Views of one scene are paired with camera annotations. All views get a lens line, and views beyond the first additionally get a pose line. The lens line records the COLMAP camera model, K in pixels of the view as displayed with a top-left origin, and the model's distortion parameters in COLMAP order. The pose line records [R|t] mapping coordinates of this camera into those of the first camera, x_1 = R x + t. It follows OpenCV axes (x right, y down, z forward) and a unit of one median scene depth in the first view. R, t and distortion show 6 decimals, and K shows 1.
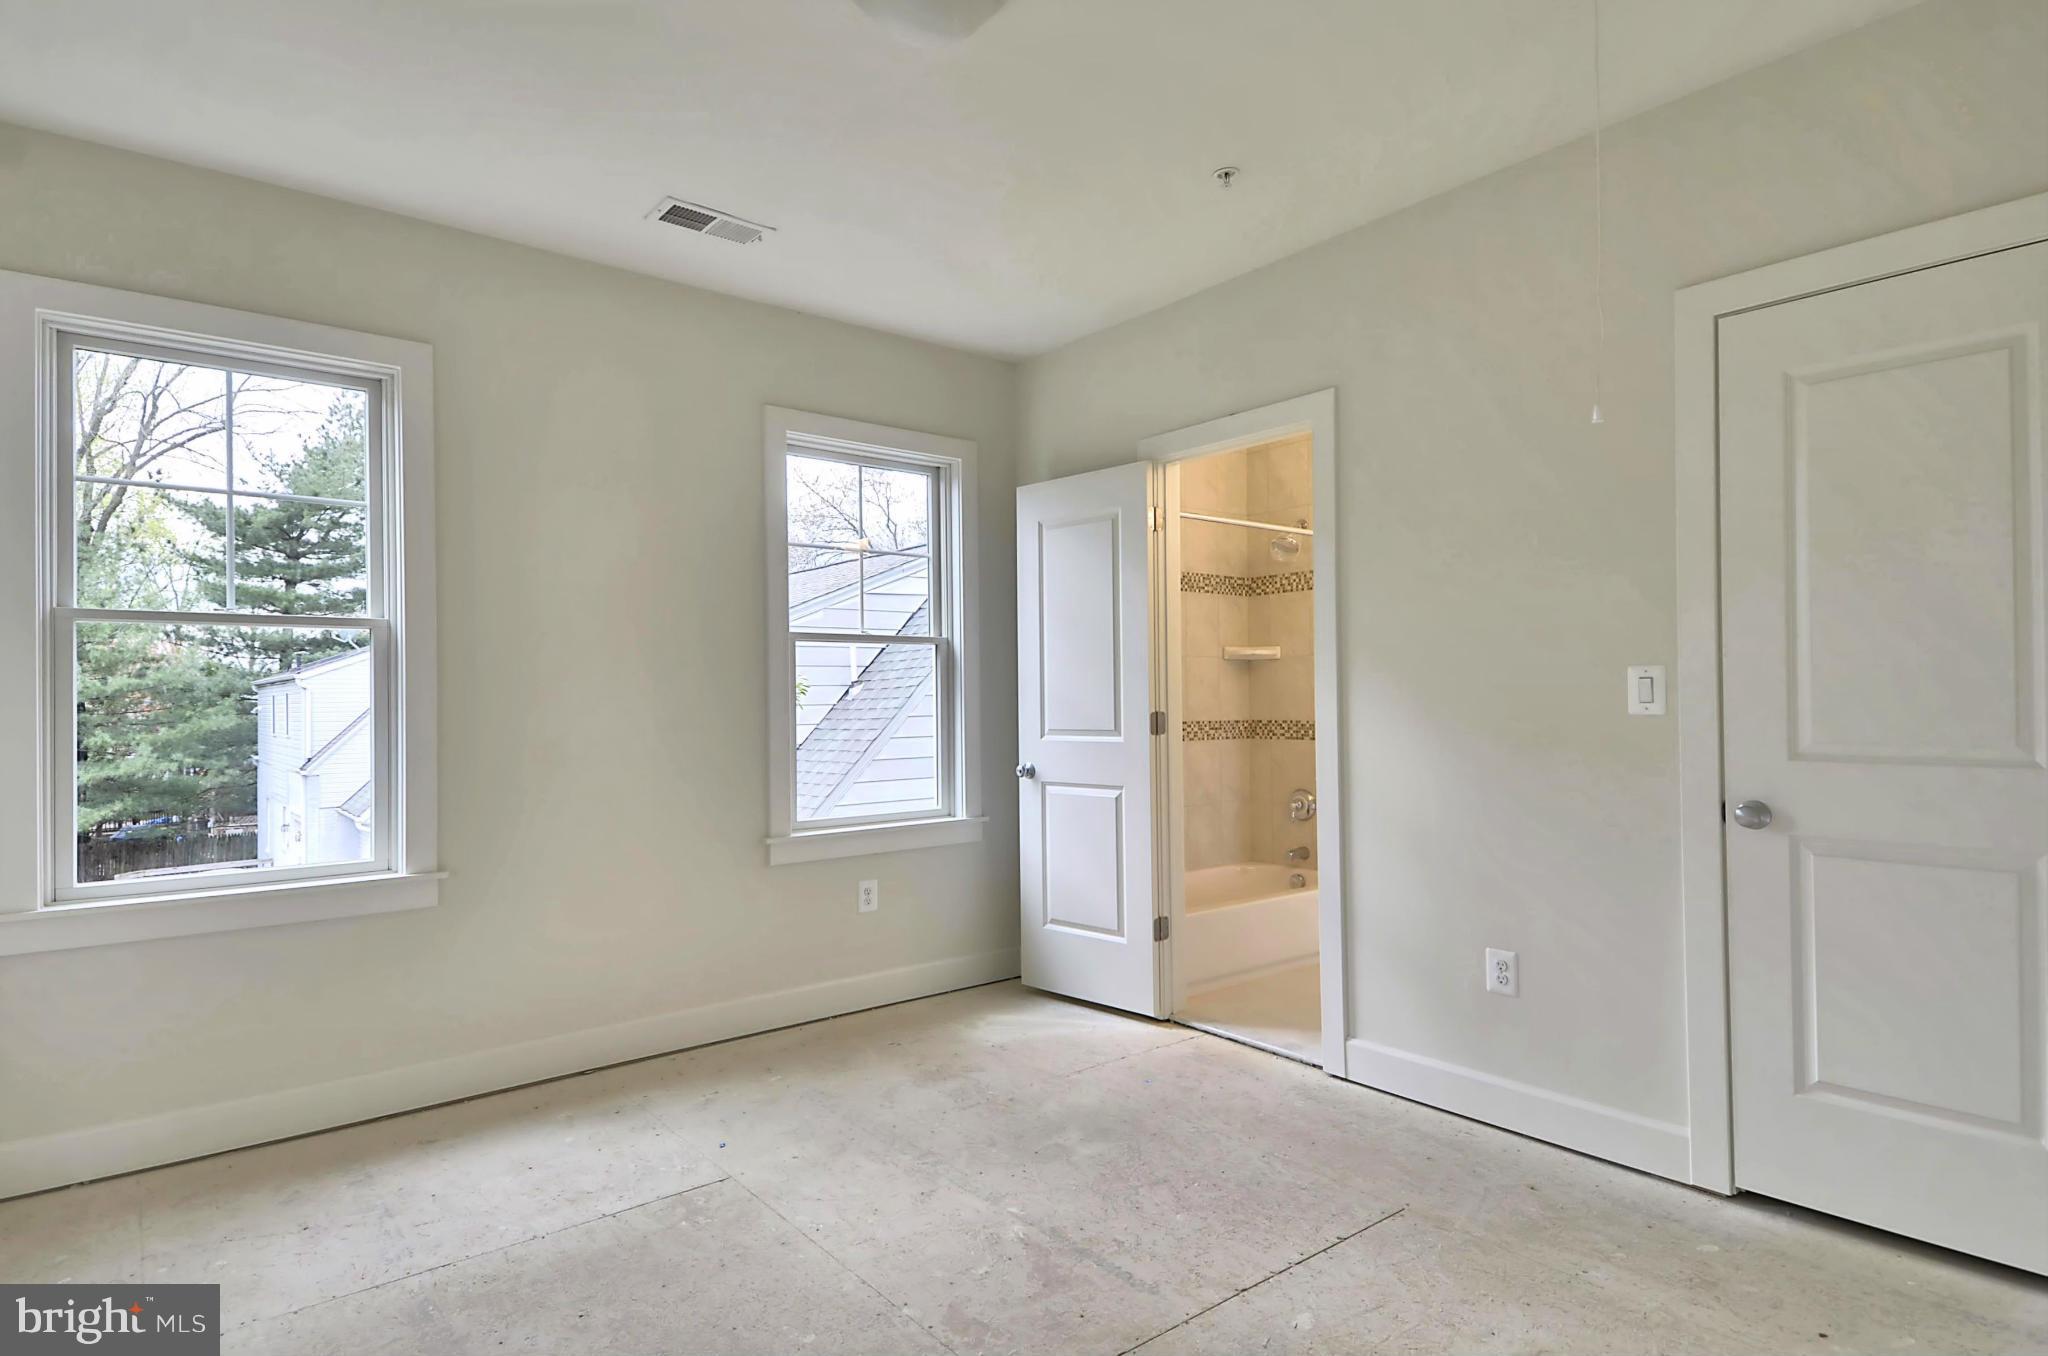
lens RADIAL K [[1046.8, 0, 1011.5], [0, 1046.8, 684.3], [0, 0, 1]] dist [0.000160, -0.013289]
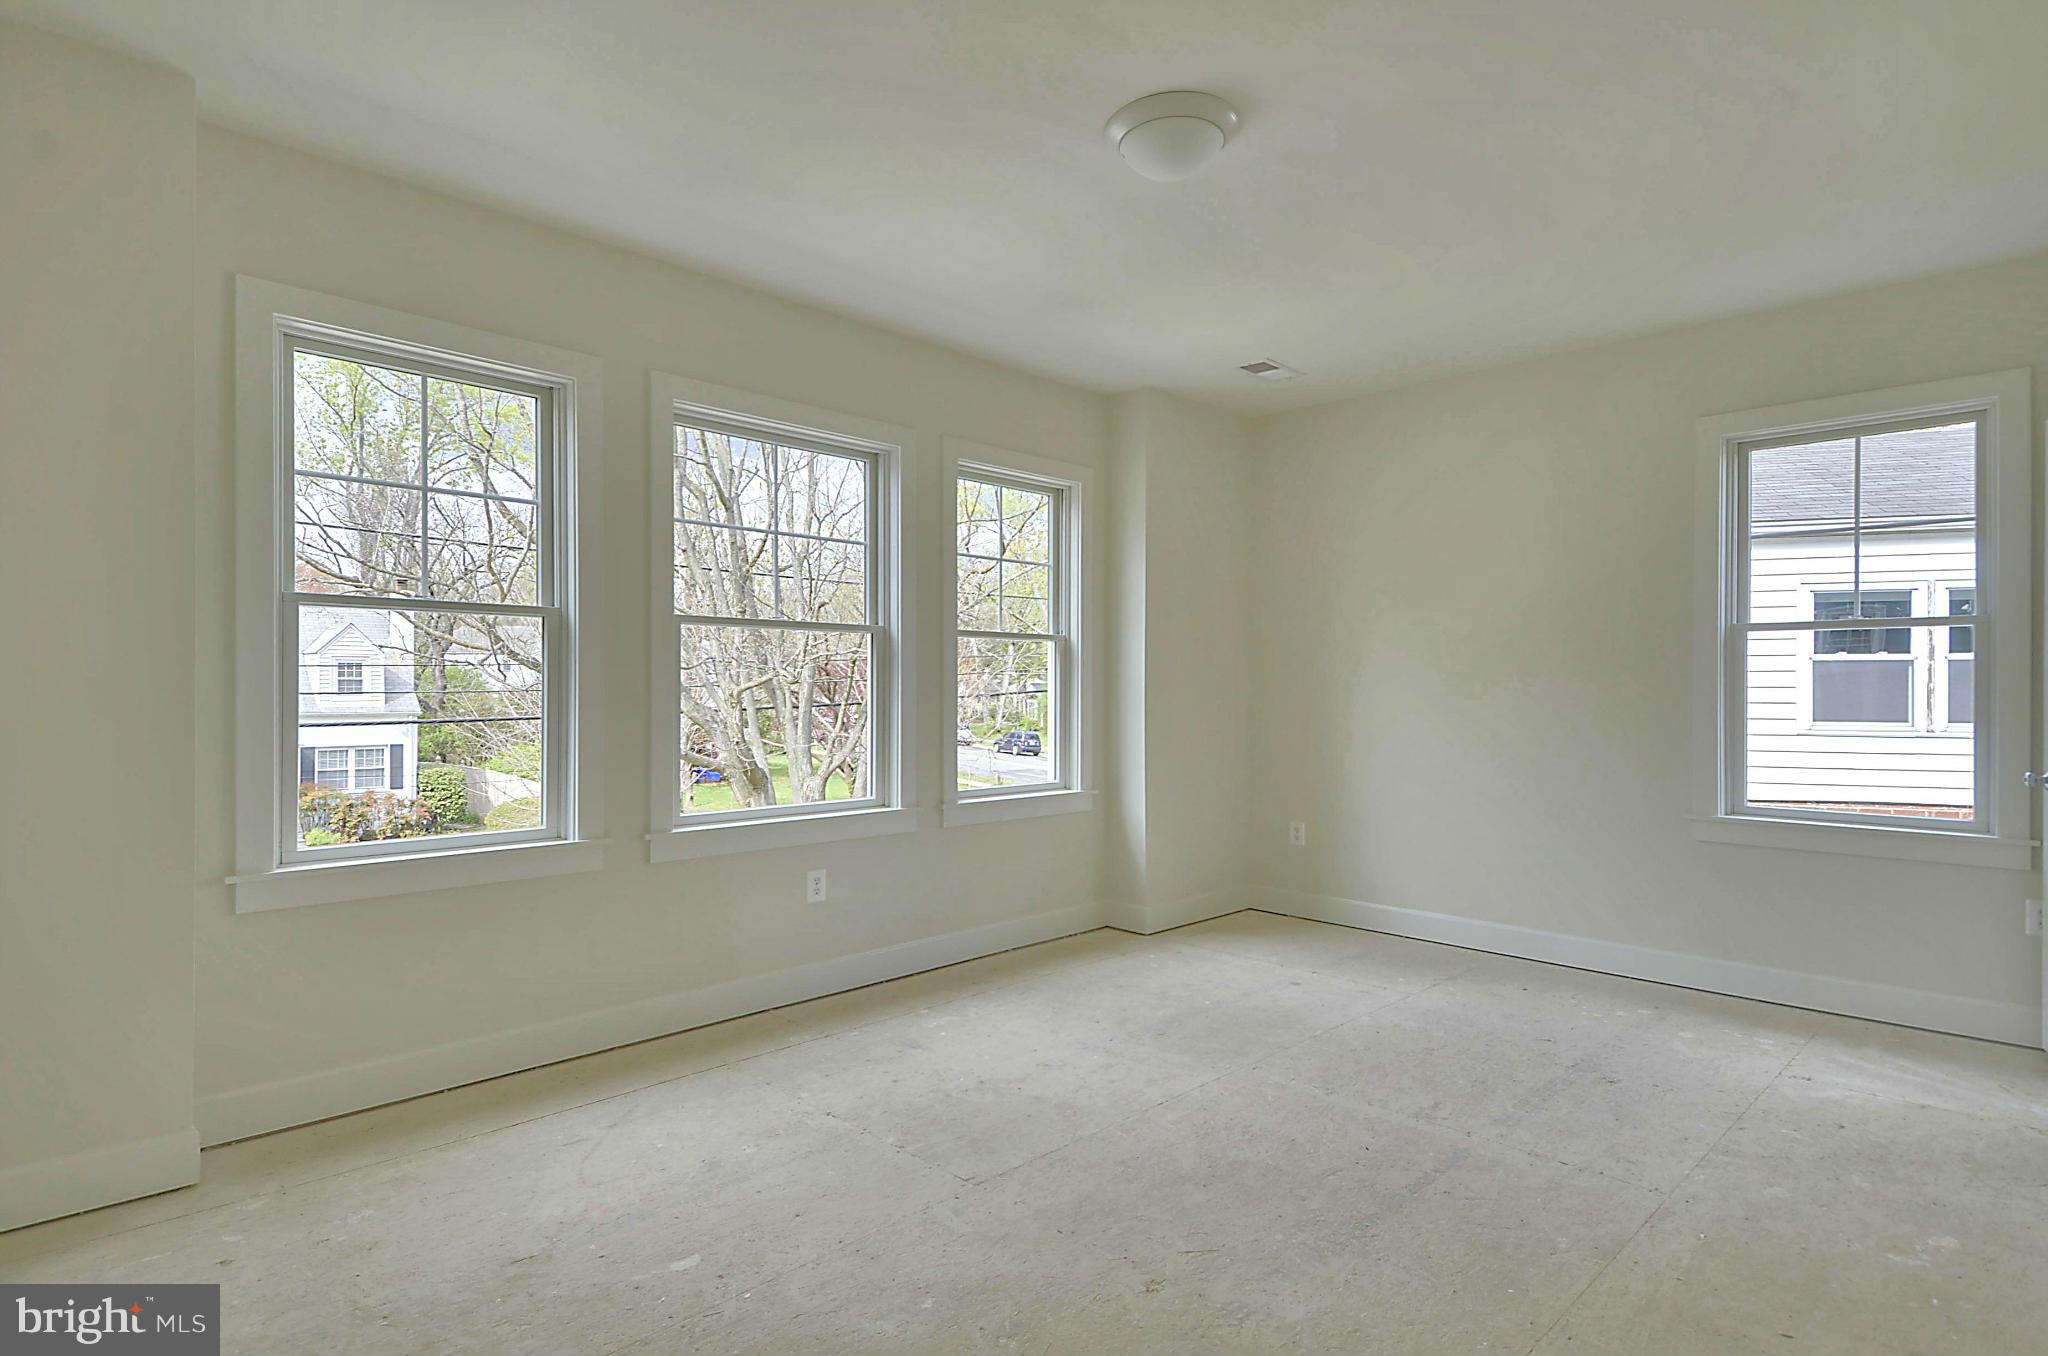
lens RADIAL K [[1117.1, 0, 1024.0], [0, 1117.1, 678.0], [0, 0, 1]] dist [0.002057, 0.000474]
pose [[0.989923, 0.017765, 0.140487, -0.079596], [-0.018162, 0.999834, 0.001539, 0.000022], [-0.140436, -0.004075, 0.990081, -0.065339]]
